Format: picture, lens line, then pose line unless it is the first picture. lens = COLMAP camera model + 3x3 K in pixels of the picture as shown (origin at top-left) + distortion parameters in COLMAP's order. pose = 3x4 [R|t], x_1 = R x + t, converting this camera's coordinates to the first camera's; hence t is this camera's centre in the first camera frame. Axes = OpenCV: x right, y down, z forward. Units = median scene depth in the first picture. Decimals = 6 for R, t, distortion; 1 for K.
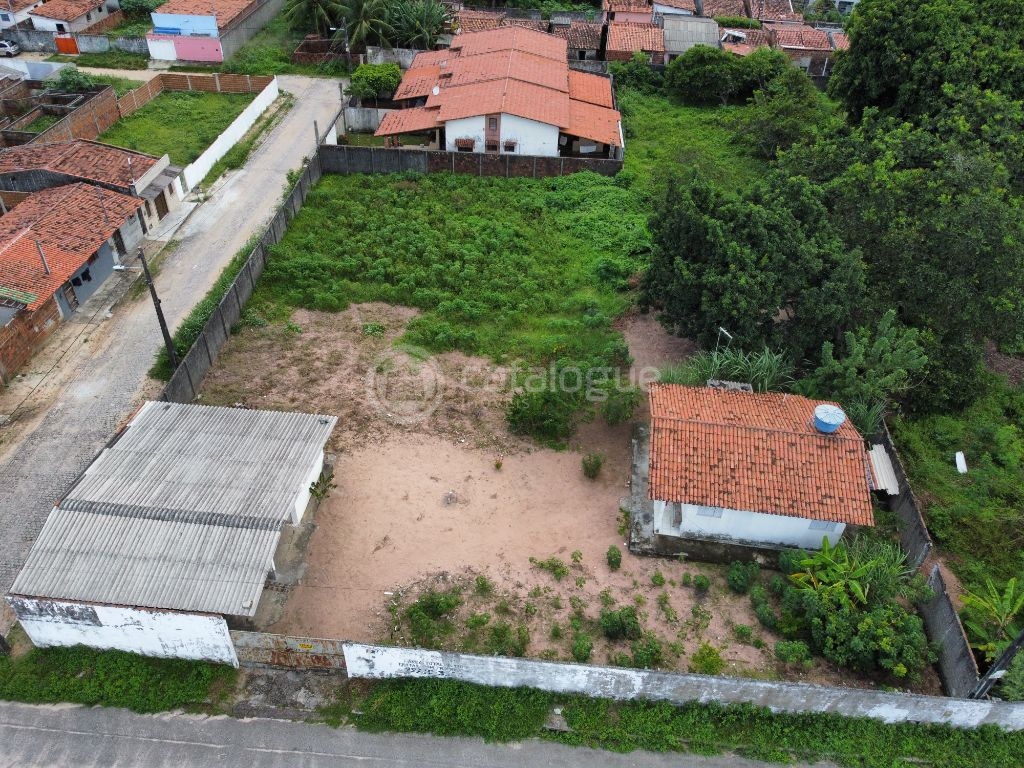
lens RADIAL K [[777.3, 0, 508.5], [0, 777.3, 384.2], [0, 0, 1]] dist [0.000624, -0.005556]
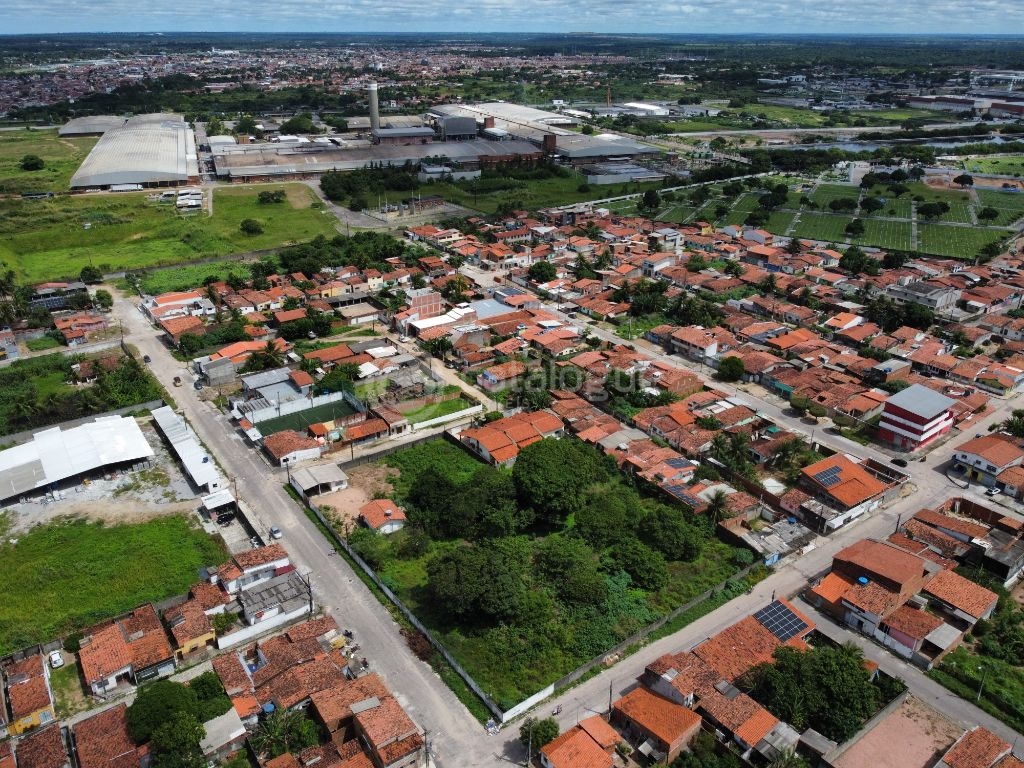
lens RADIAL K [[777.3, 0, 508.5], [0, 777.3, 384.2], [0, 0, 1]] dist [0.000624, -0.005556]
pose [[0.634809, 0.291781, -0.715459, 3.413925], [-0.474684, 0.877888, -0.063151, -0.590374], [0.609667, 0.379706, 0.695795, -1.893543]]
